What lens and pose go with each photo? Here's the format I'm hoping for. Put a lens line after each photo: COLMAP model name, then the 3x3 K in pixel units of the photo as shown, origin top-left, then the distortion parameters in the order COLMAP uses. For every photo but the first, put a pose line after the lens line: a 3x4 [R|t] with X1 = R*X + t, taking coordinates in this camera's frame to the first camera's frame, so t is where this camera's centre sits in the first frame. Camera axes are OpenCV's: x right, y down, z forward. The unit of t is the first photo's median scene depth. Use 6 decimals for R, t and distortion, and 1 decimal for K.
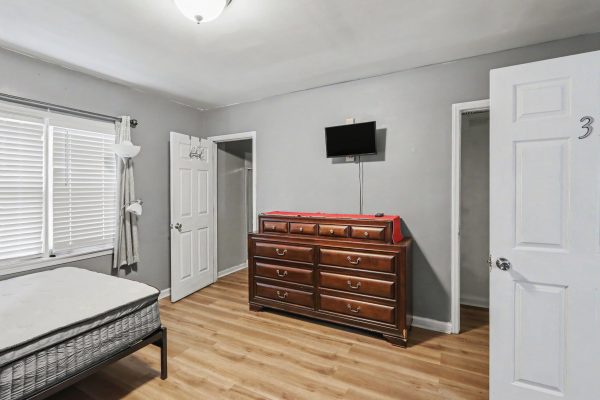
lens RADIAL K [[282.2, 0, 300.5], [0, 282.2, 189.3], [0, 0, 1]] dist [0.006152, 0.000541]
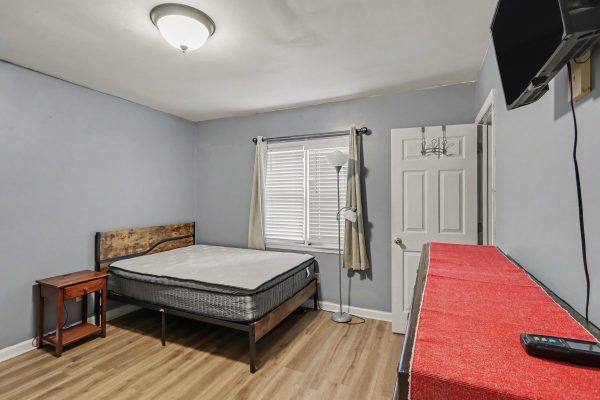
lens RADIAL K [[282.2, 0, 298.9], [0, 282.2, 188.1], [0, 0, 1]] dist [0.006152, 0.000541]
pose [[0.068813, -0.019739, -0.997434, 0.488875], [-0.006076, 0.999777, -0.020205, -0.008574], [0.997611, 0.007451, 0.068677, 0.865984]]
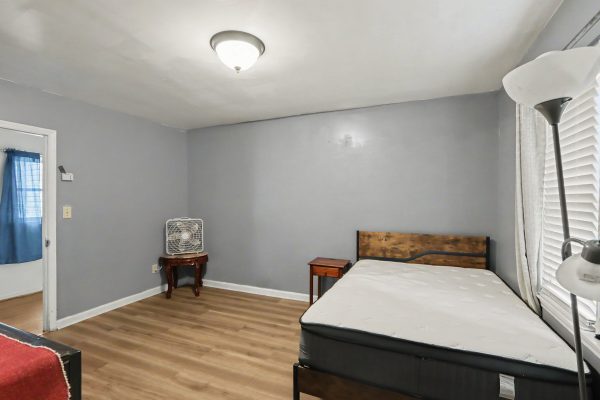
lens RADIAL K [[282.2, 0, 298.8], [0, 282.2, 200.6], [0, 0, 1]] dist [0.006152, 0.000541]
pose [[-0.994254, 0.004973, -0.106933, -0.364205], [0.003989, 0.999948, 0.009418, -0.001761], [0.106974, 0.008938, -0.994222, 1.470802]]
